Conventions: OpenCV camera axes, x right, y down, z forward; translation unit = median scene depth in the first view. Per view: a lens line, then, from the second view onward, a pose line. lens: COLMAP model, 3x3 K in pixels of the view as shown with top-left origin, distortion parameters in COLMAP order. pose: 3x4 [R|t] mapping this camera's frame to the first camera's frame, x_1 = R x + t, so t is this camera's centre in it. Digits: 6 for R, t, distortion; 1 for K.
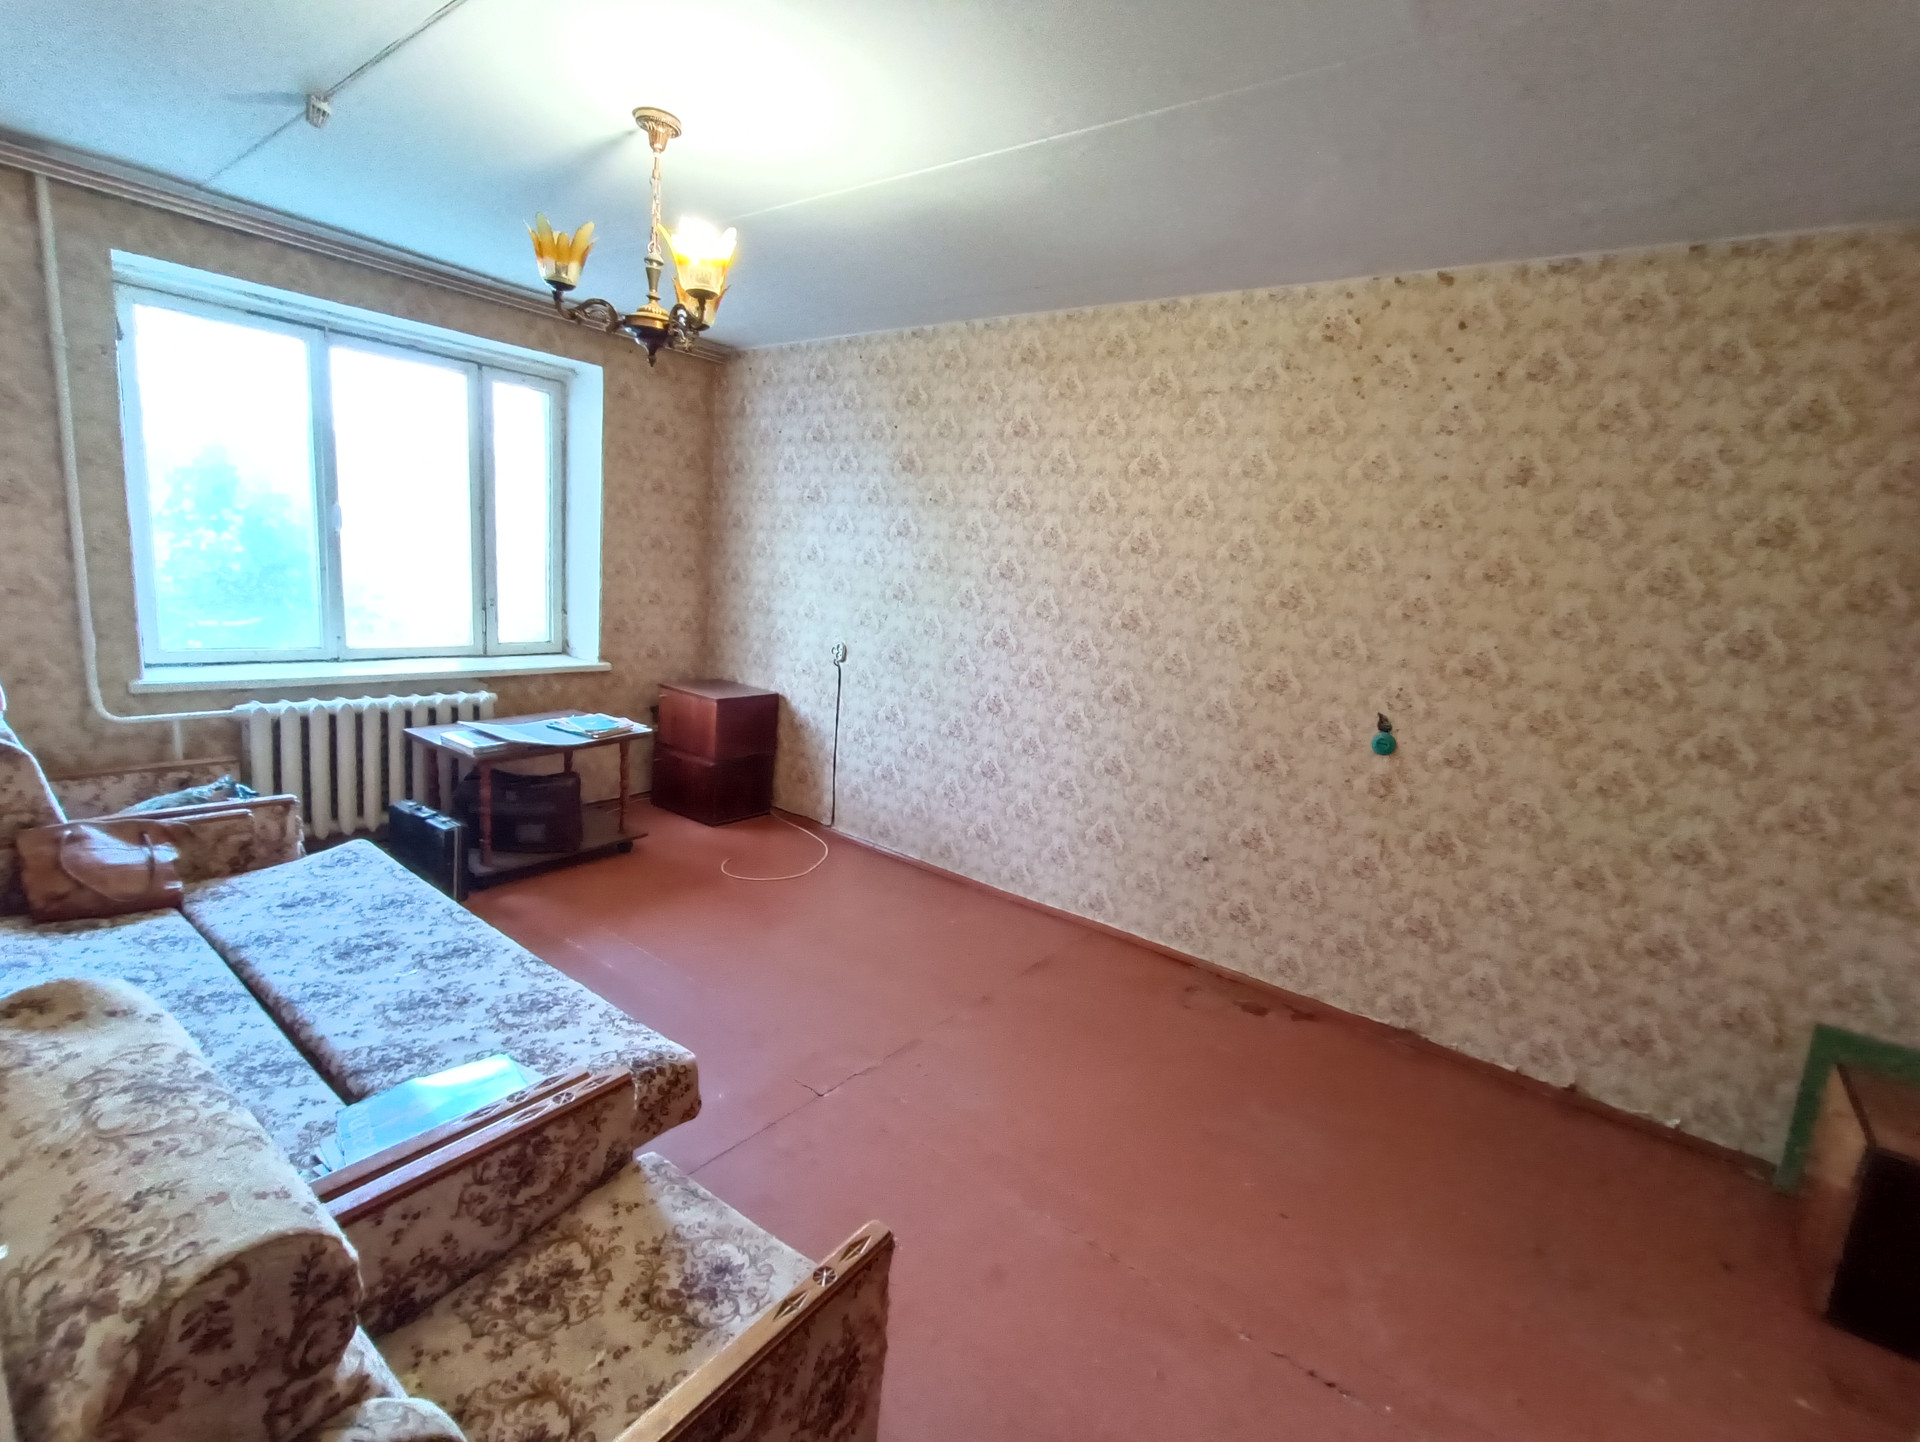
lens RADIAL K [[862.0, 0, 958.8], [0, 862.0, 723.9], [0, 0, 1]] dist [-0.034508, 0.015736]
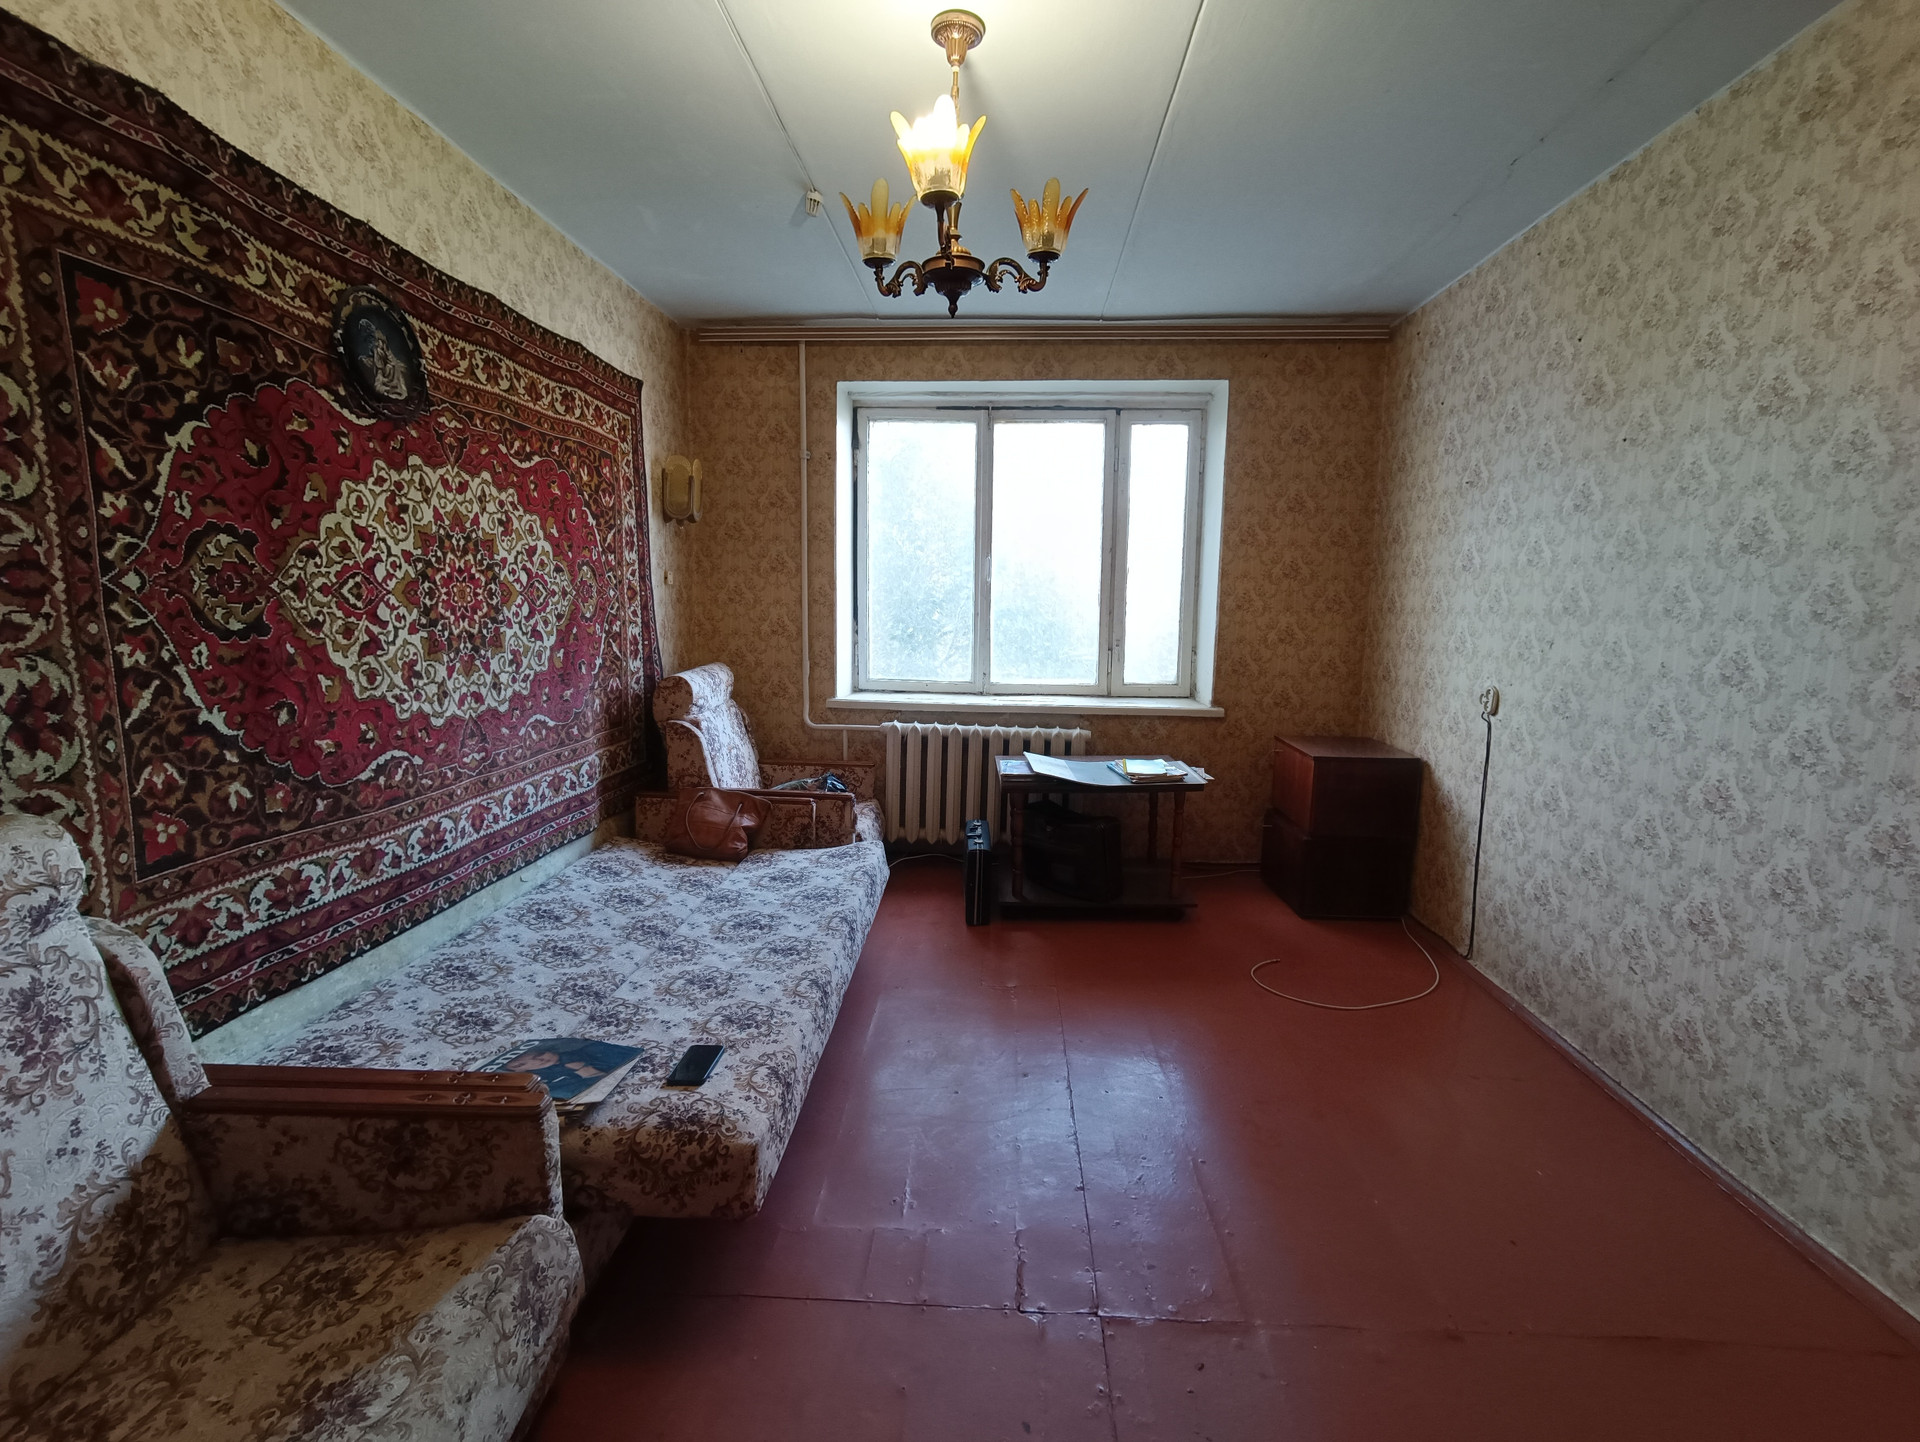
lens RADIAL K [[862.3, 0, 959.6], [0, 862.3, 723.9], [0, 0, 1]] dist [-0.007606, 0.001167]
pose [[0.561436, 0.042290, -0.826439, 0.203760], [-0.117874, 0.992597, -0.029285, 0.003727], [0.819082, 0.113857, 0.562265, 0.313715]]
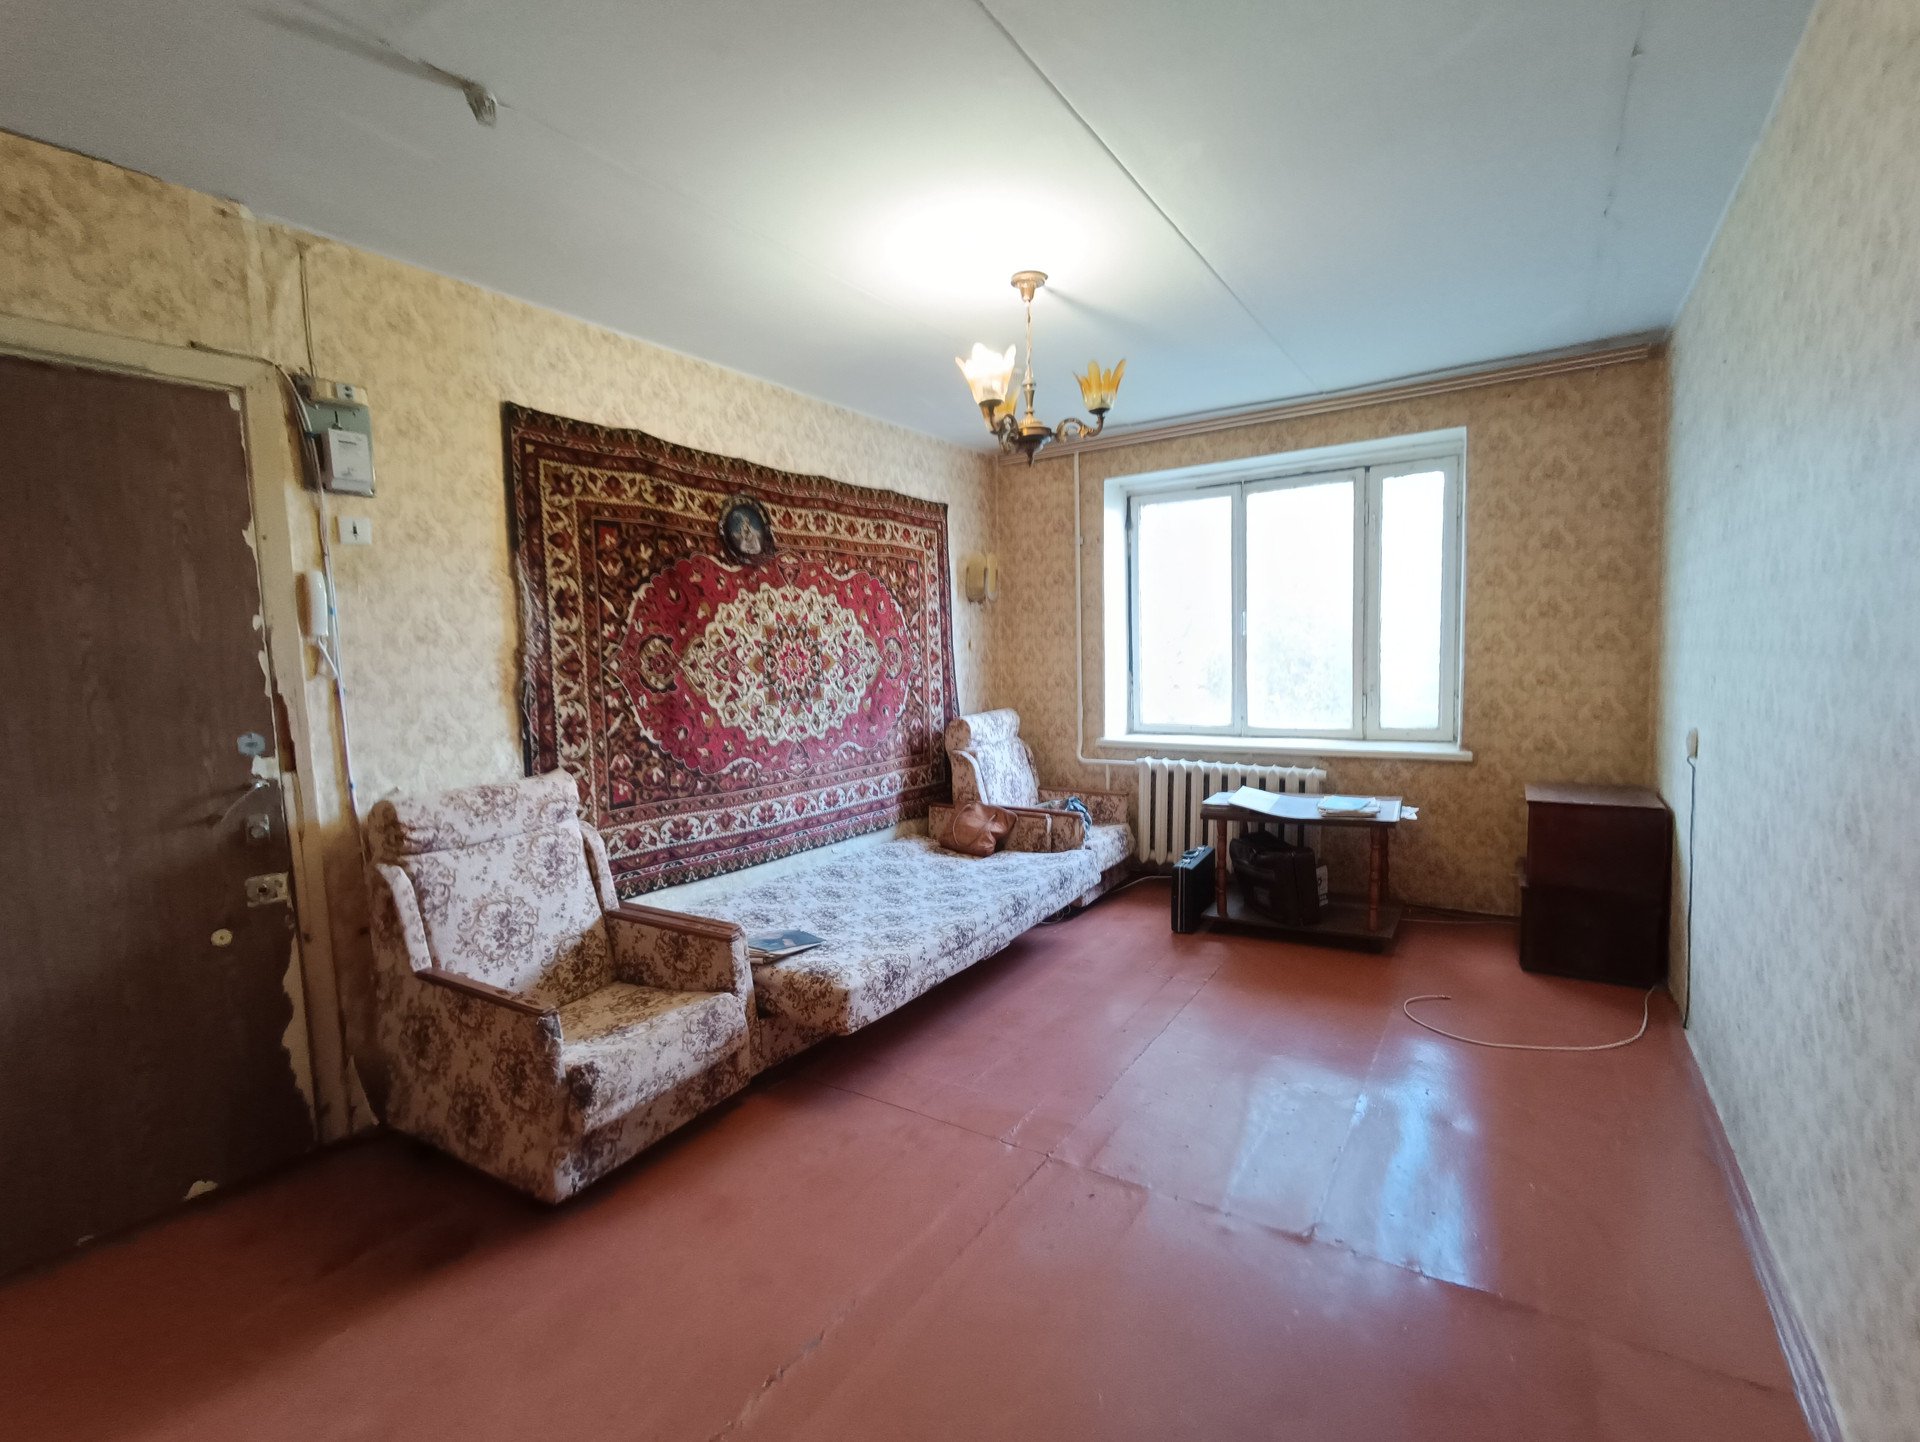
lens RADIAL K [[862.0, 0, 958.8], [0, 862.0, 723.9], [0, 0, 1]] dist [-0.034508, 0.015736]
pose [[0.073787, -0.007034, -0.997249, 0.478447], [-0.149677, 0.988570, -0.018048, -0.006722], [0.985978, 0.150597, 0.071891, 0.476340]]
